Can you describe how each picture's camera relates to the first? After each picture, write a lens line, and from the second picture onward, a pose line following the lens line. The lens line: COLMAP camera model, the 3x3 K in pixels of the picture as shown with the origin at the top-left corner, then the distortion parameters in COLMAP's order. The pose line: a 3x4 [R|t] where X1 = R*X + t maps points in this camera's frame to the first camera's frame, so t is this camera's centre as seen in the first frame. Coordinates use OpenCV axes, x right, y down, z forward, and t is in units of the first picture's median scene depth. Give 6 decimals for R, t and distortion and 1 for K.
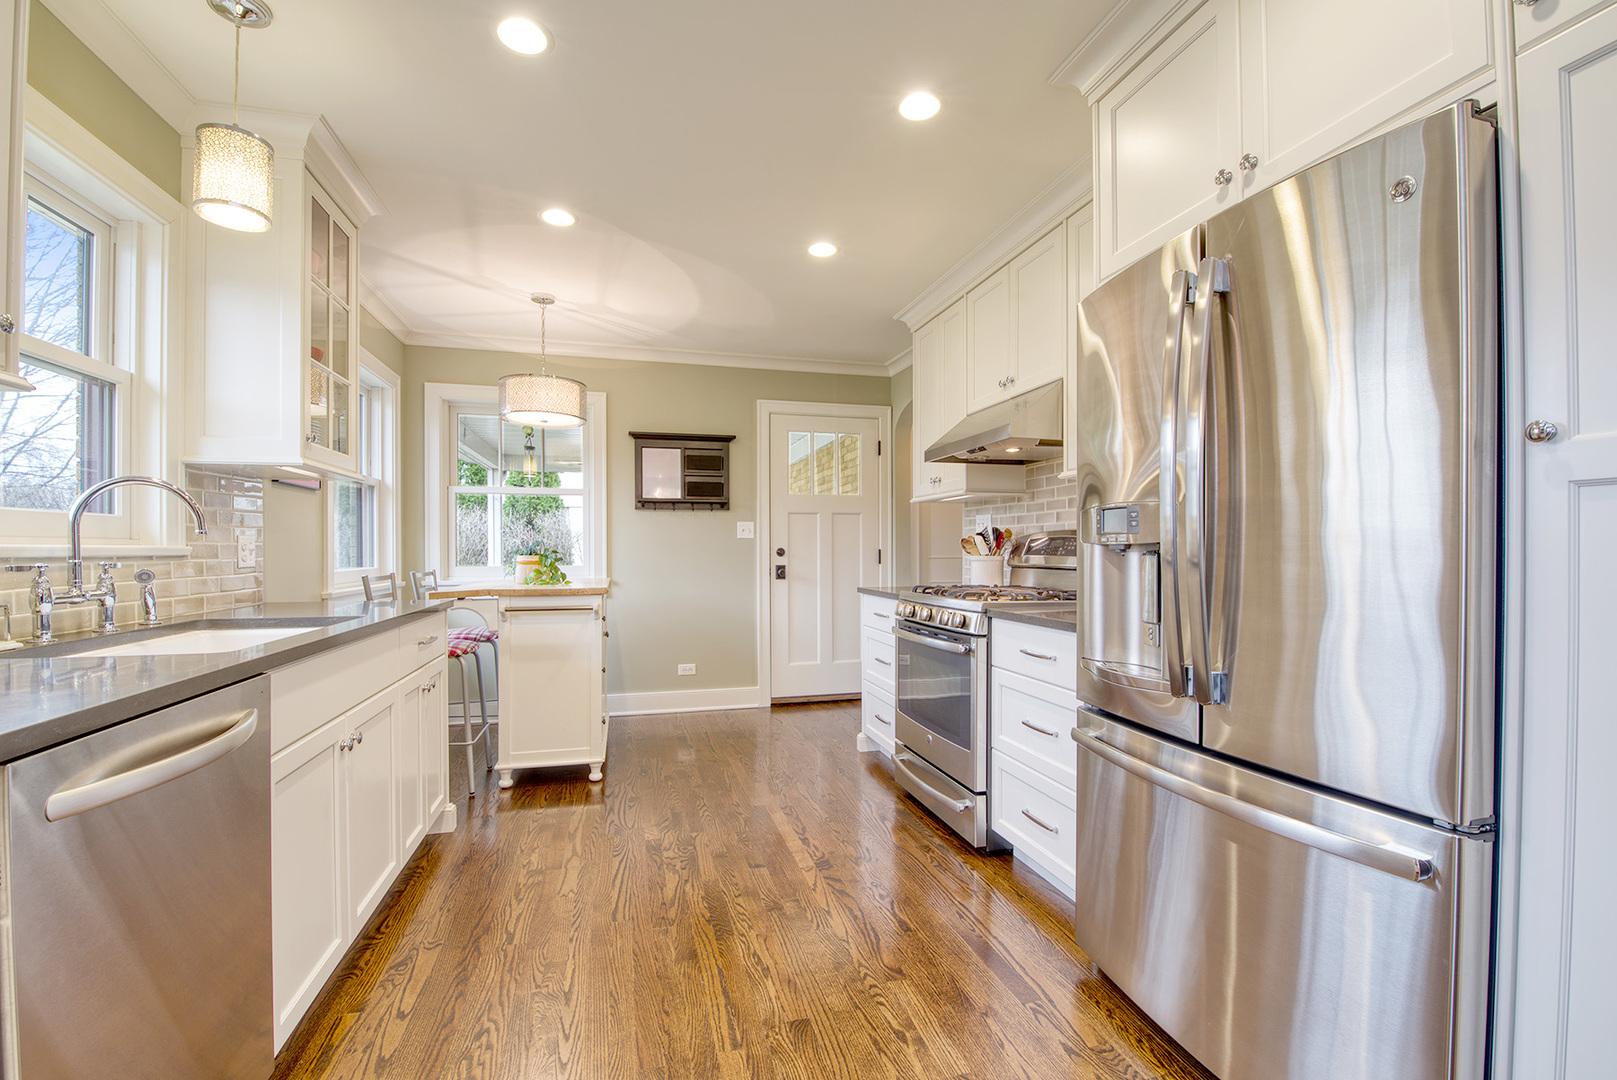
lens RADIAL K [[699.0, 0, 803.9], [0, 699.0, 545.1], [0, 0, 1]] dist [-0.008686, -0.005397]
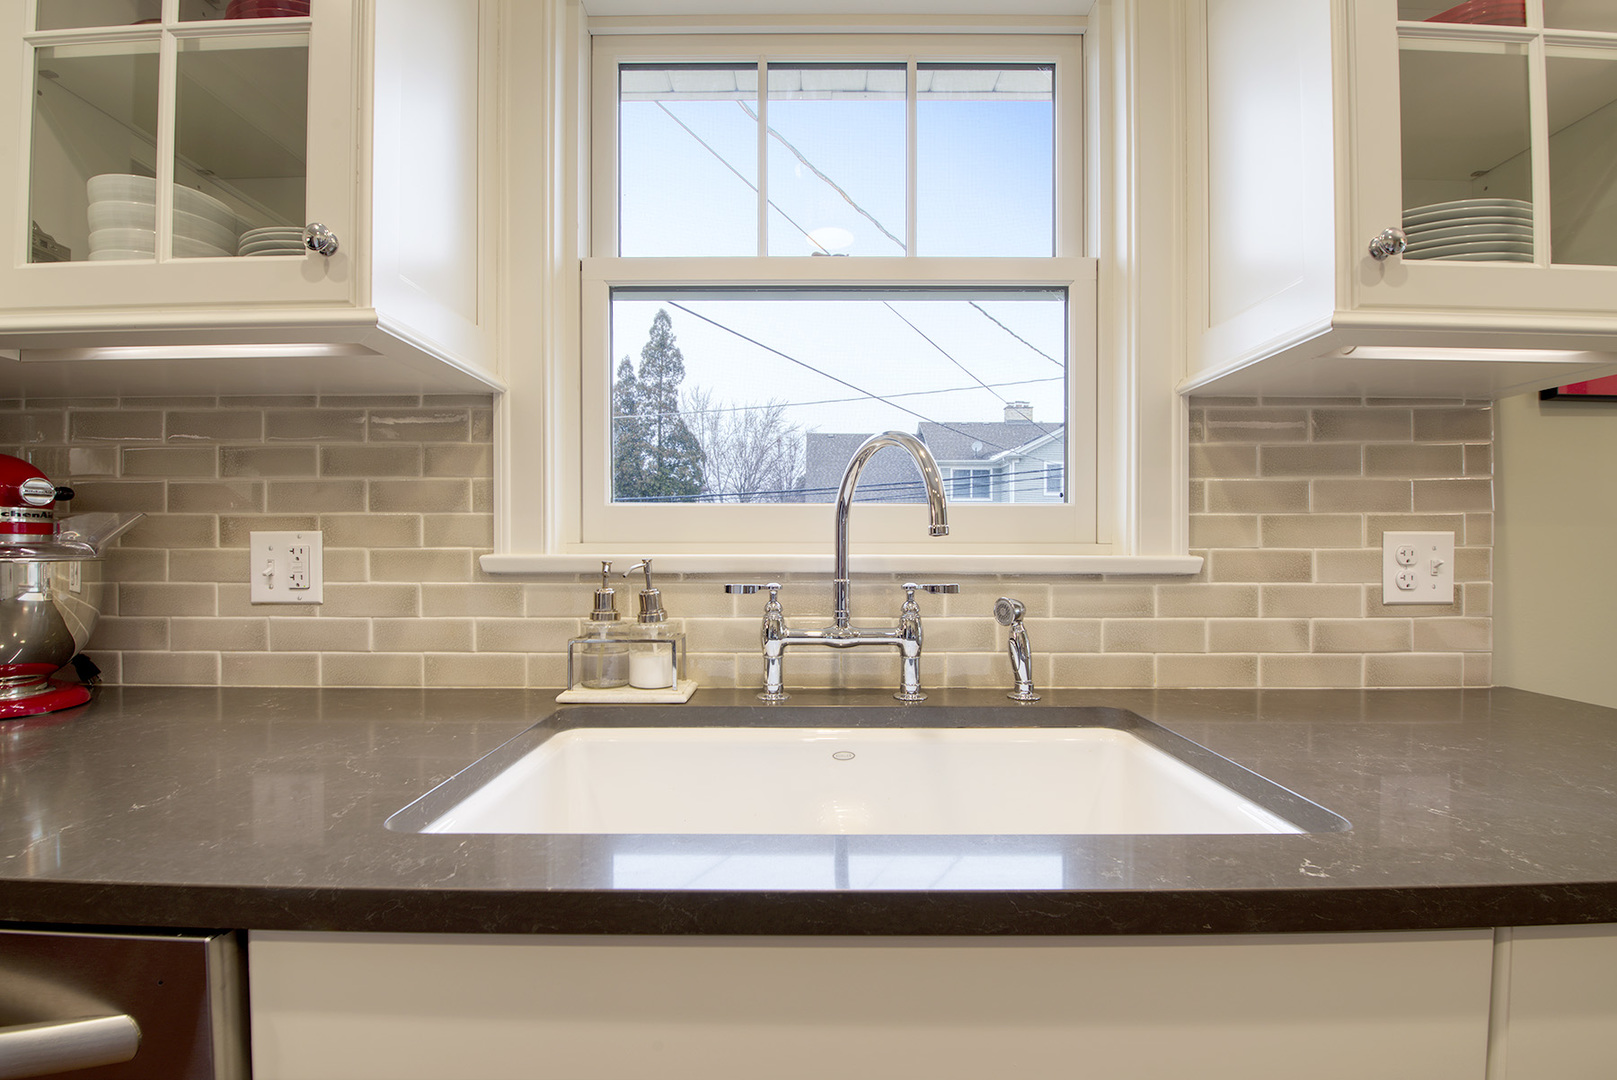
lens RADIAL K [[699.0, 0, 805.8], [0, 699.0, 546.8], [0, 0, 1]] dist [-0.008686, -0.005397]
pose [[-0.259664, -0.001498, -0.965698, -0.229407], [0.002388, 0.999995, -0.002193, -0.003416], [0.965696, -0.002876, -0.259659, 0.616098]]
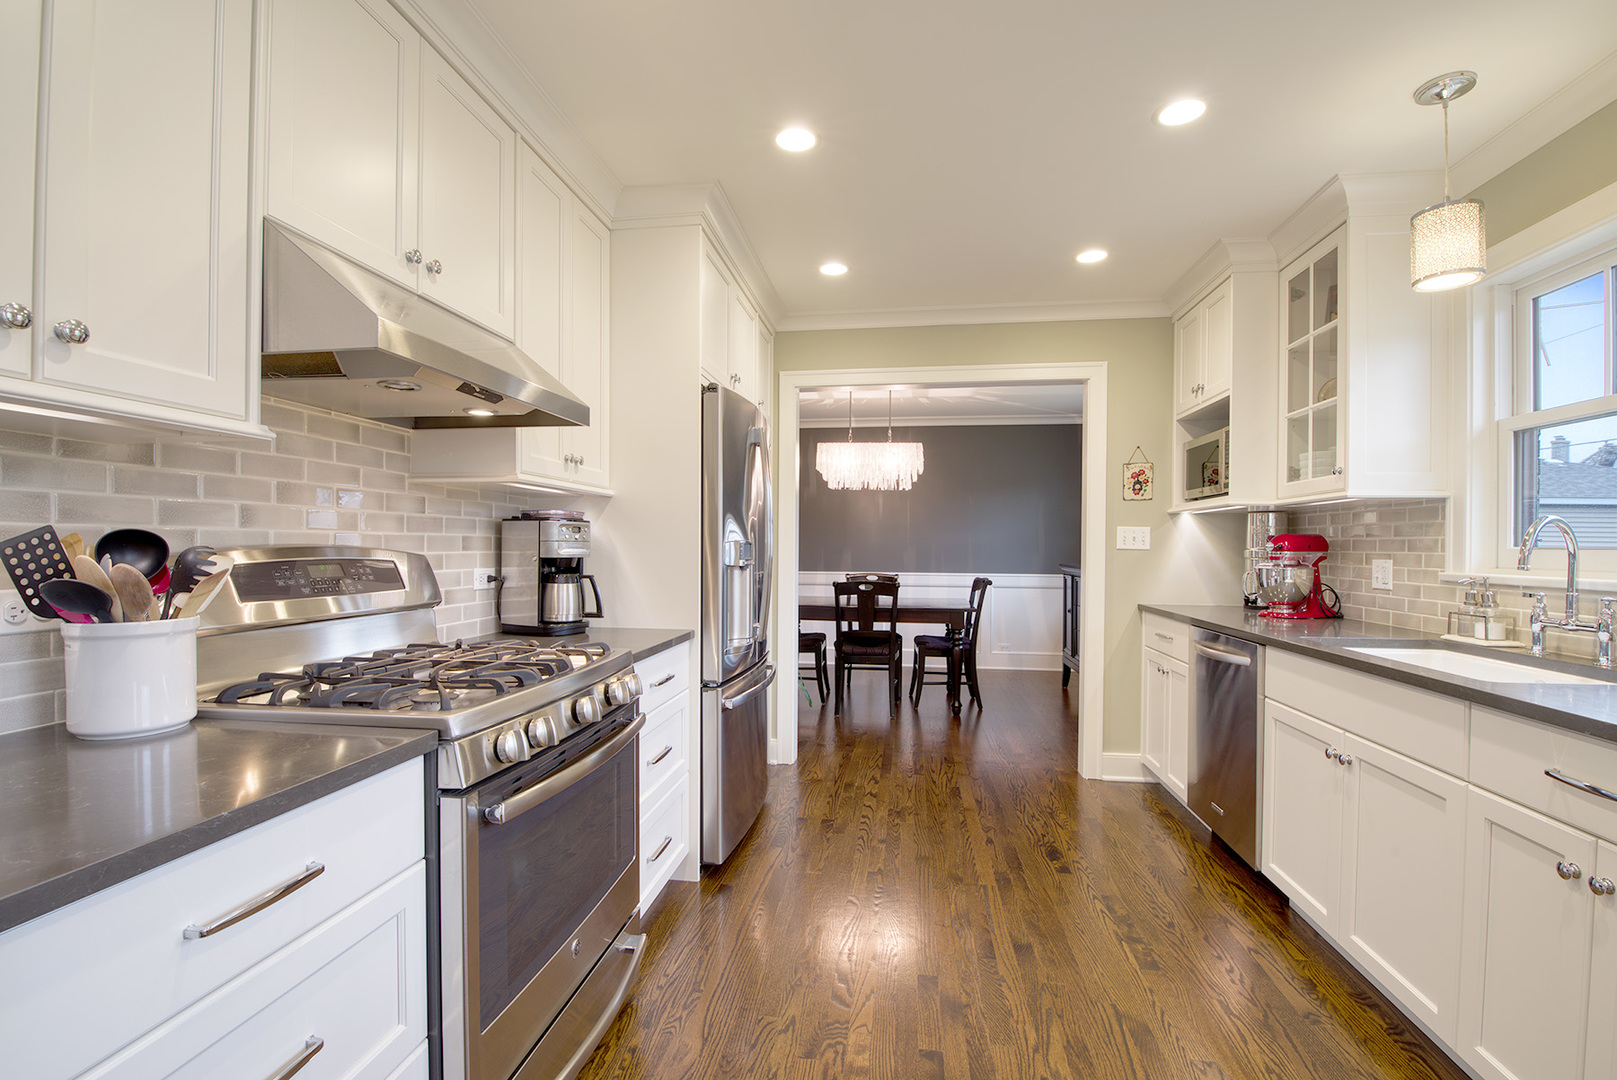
lens RADIAL K [[699.0, 0, 814.0], [0, 699.0, 552.0], [0, 0, 1]] dist [-0.008686, -0.005397]
pose [[-0.922550, -0.008565, 0.385782, -0.180844], [-0.006867, 0.999960, 0.005780, -0.023617], [-0.385816, 0.002683, -0.922572, 1.378582]]
